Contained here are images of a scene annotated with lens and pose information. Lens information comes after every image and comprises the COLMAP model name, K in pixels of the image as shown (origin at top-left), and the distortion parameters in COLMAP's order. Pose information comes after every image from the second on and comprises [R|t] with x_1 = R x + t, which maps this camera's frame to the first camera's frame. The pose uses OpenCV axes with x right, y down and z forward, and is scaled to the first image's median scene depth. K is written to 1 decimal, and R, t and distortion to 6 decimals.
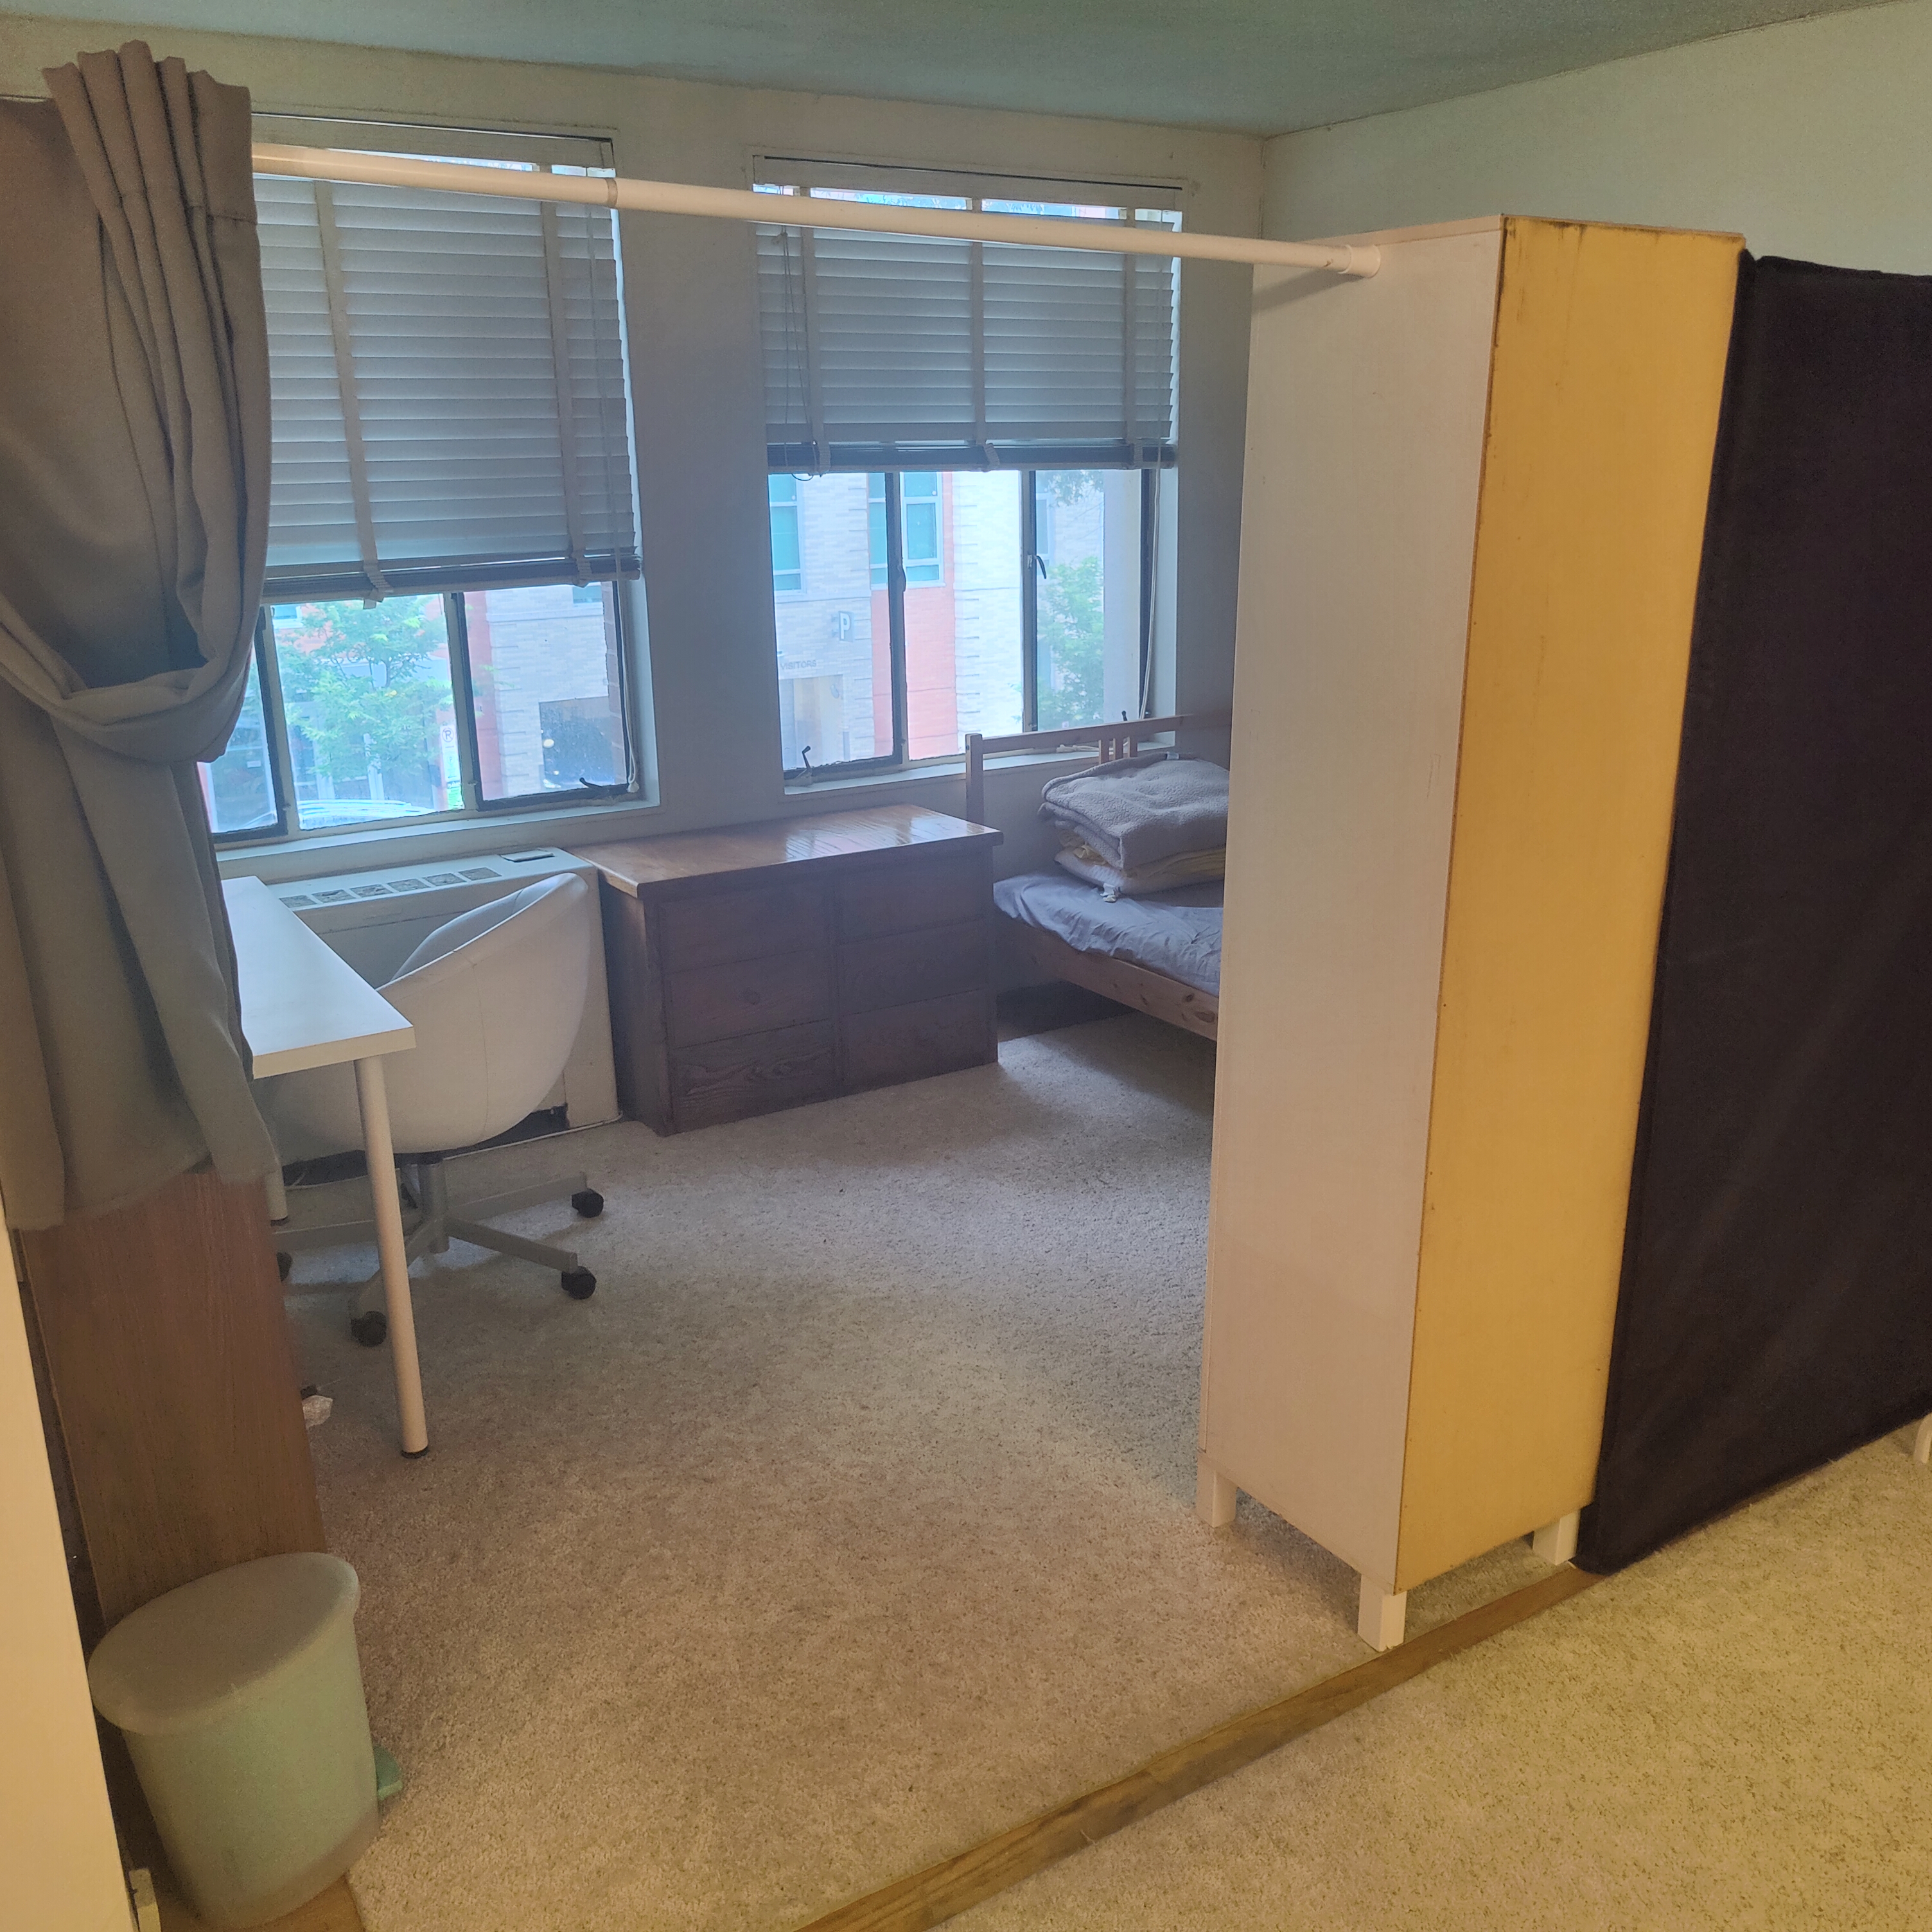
lens RADIAL K [[1772.2, 0, 966.0], [0, 1772.2, 966.0], [0, 0, 1]] dist [0.010540, 0.006616]
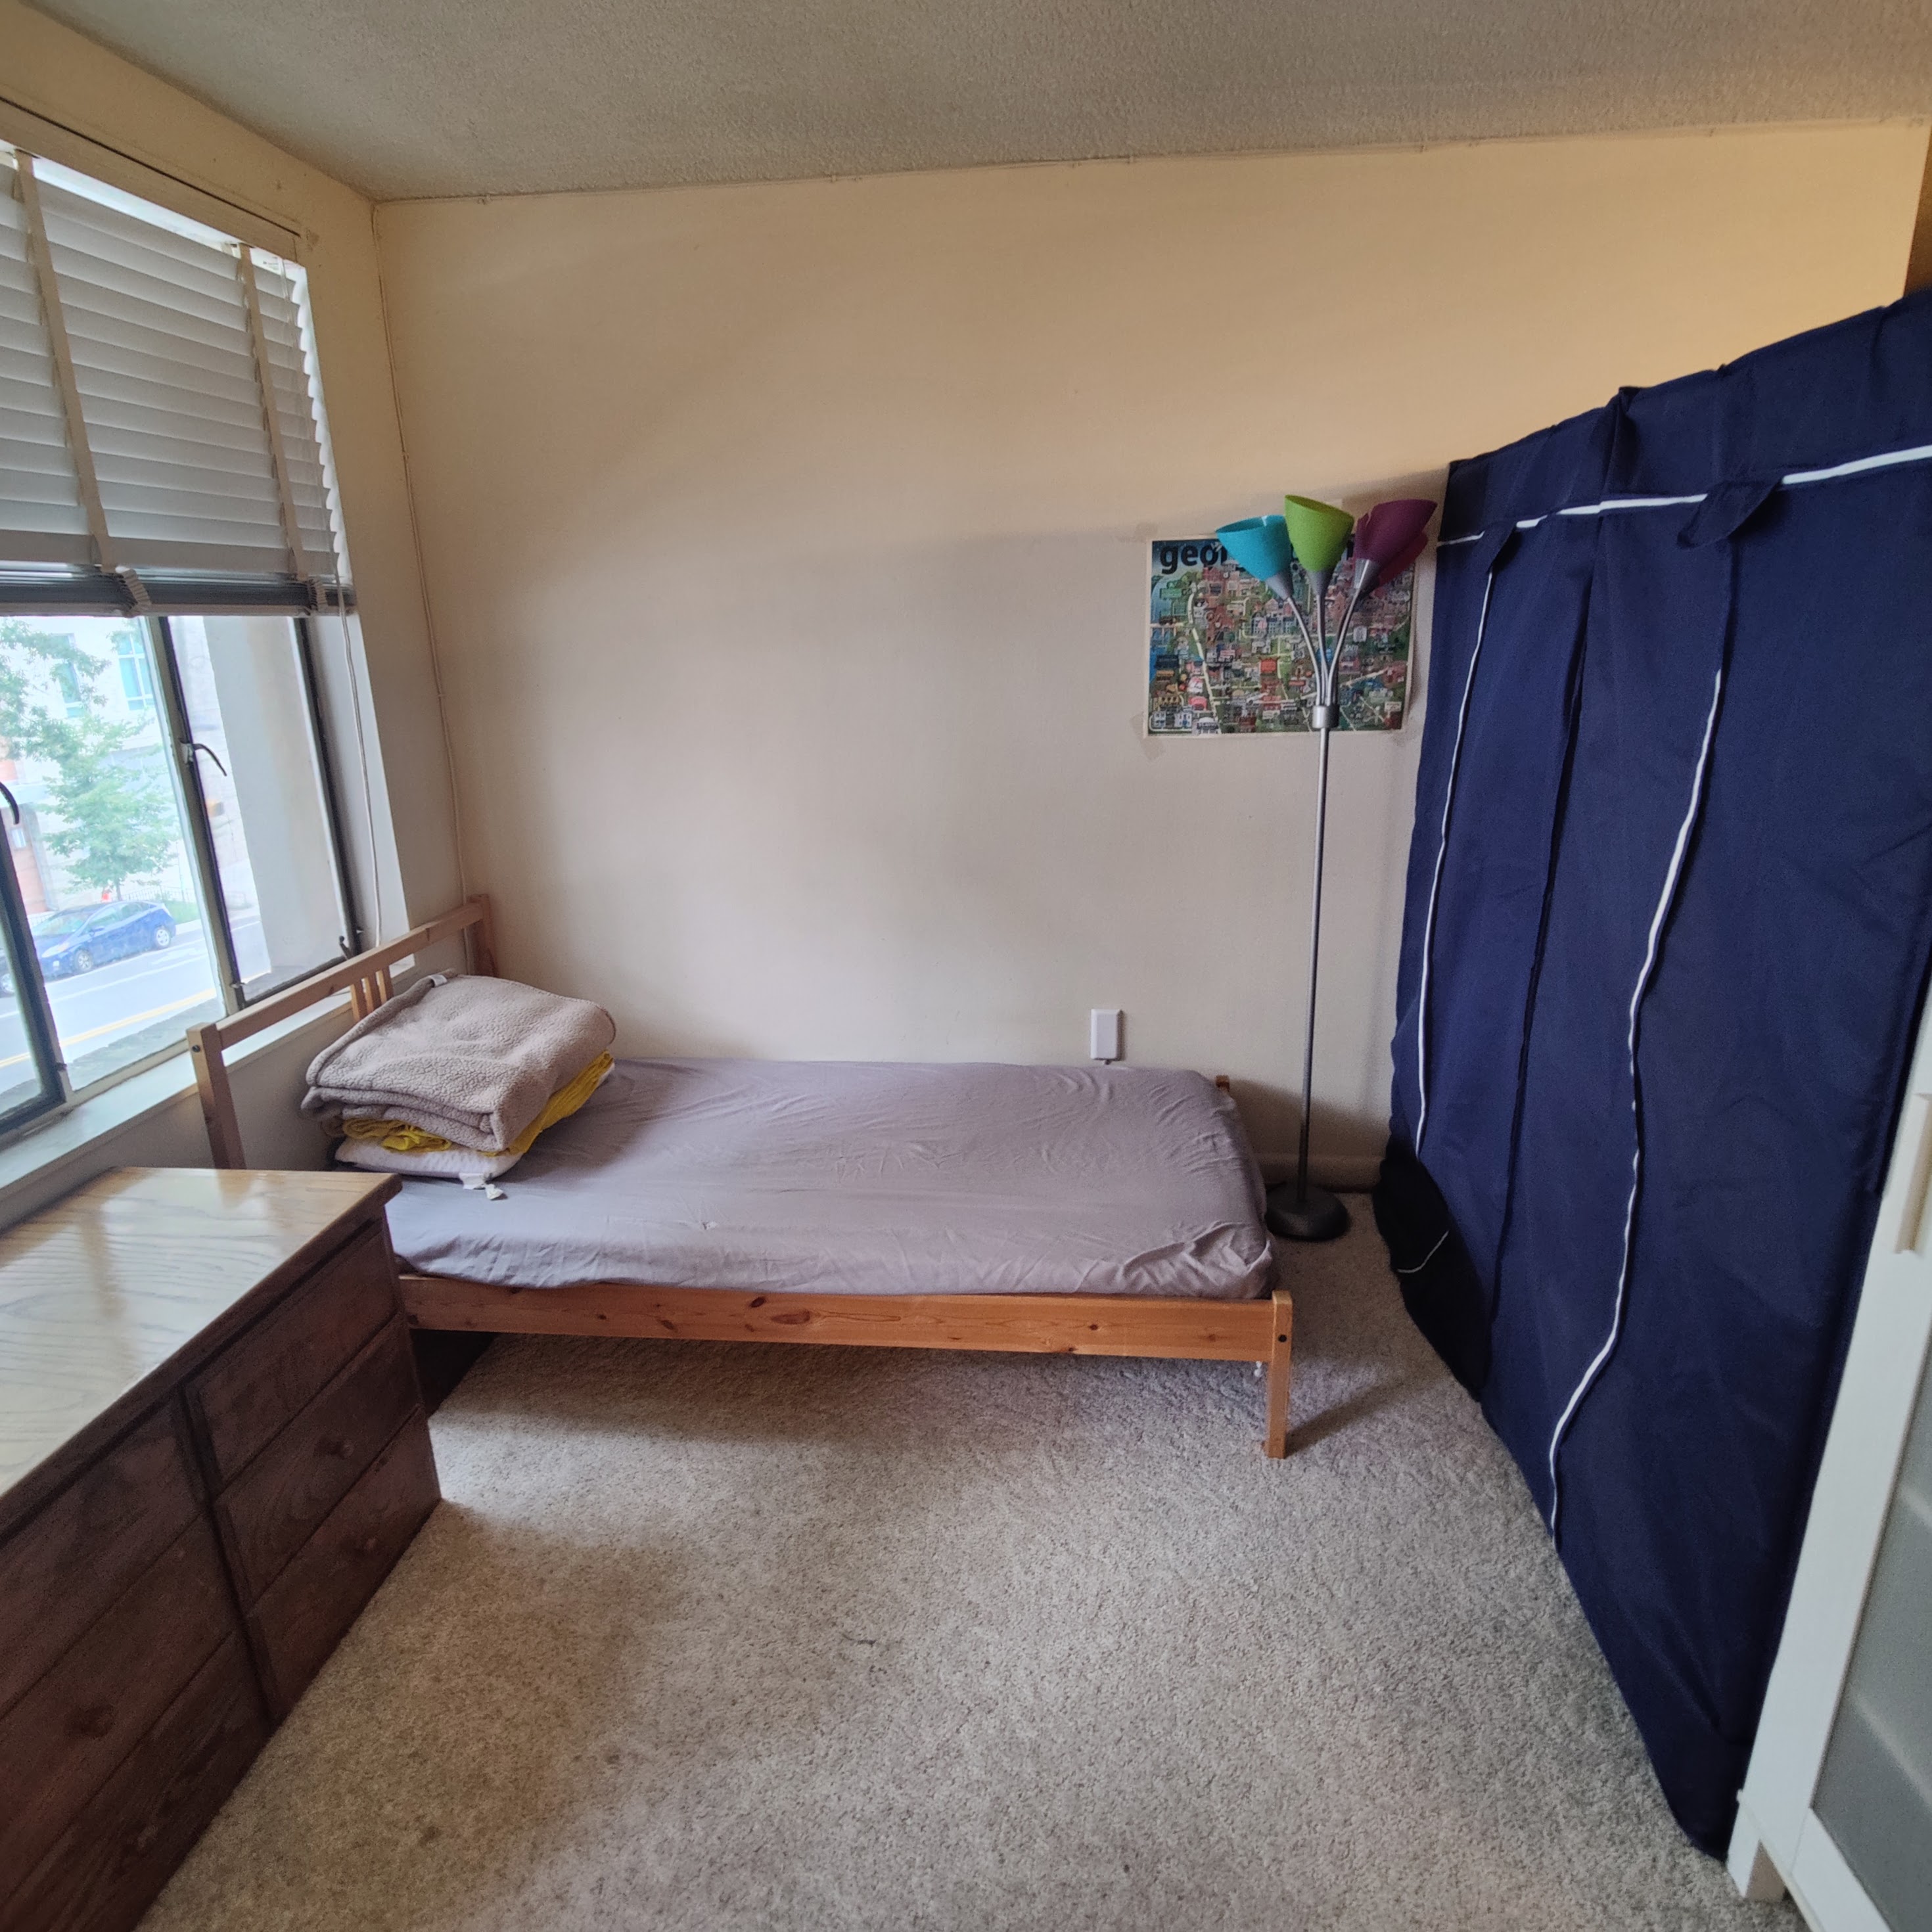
lens RADIAL K [[1179.1, 0, 986.1], [0, 1179.1, 953.6], [0, 0, 1]] dist [0.006358, -0.018281]
pose [[0.605192, -0.219145, 0.765322, -0.269684], [0.233330, 0.967973, 0.092662, -0.242375], [-0.761117, 0.122494, 0.636942, 0.960221]]
